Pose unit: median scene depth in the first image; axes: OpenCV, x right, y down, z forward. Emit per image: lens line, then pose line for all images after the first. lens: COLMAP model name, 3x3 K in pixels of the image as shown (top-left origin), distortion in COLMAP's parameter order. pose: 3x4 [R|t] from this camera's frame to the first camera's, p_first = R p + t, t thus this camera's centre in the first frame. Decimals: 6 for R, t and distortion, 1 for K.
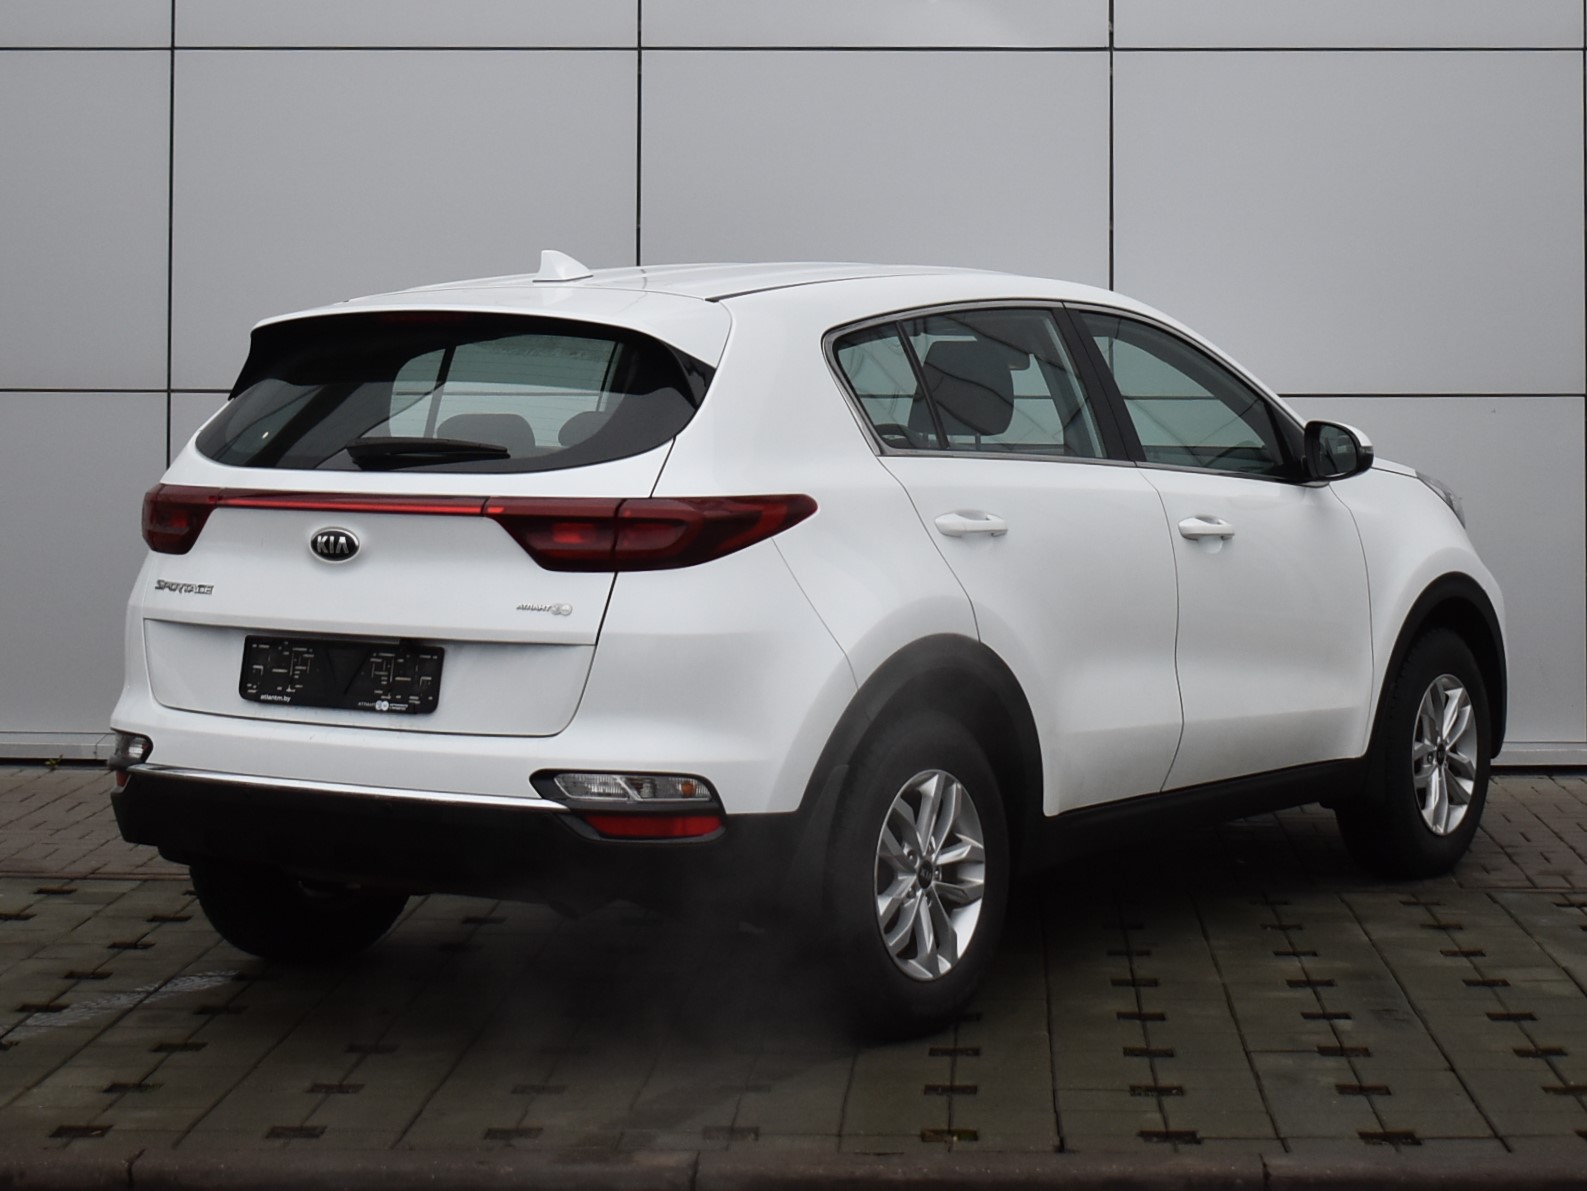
lens RADIAL K [[1972.3, 0, 793.5], [0, 1972.3, 595.5], [0, 0, 1]] dist [-0.019235, -0.023637]
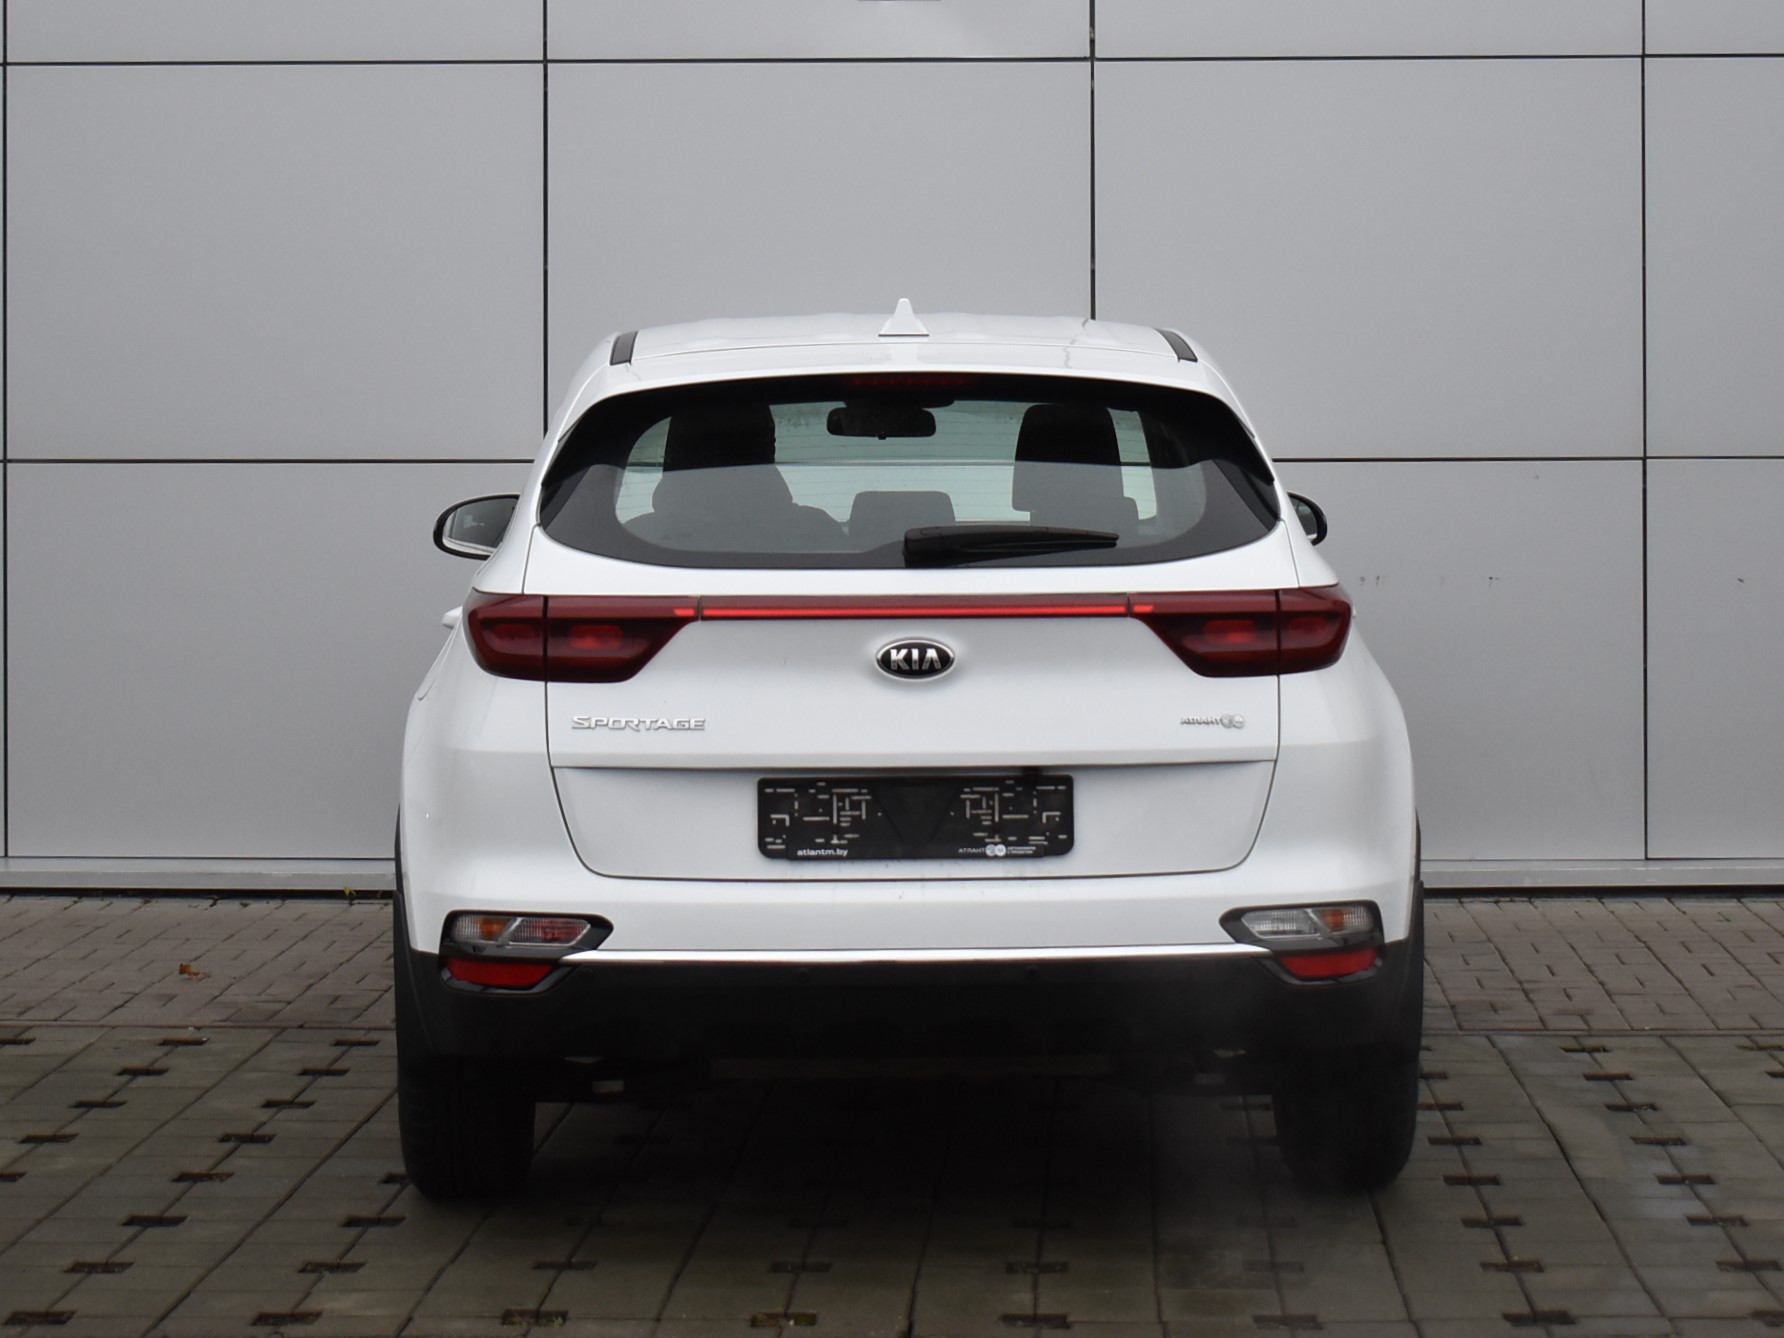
lens RADIAL K [[2441.2, 0, 892.0], [0, 2441.2, 669.0], [0, 0, 1]] dist [-0.036235, -0.043275]
pose [[0.938361, -0.047031, 0.342441, -0.590185], [0.051218, 0.998682, -0.003188, -0.018919], [-0.341840, 0.020531, 0.939534, 0.049816]]
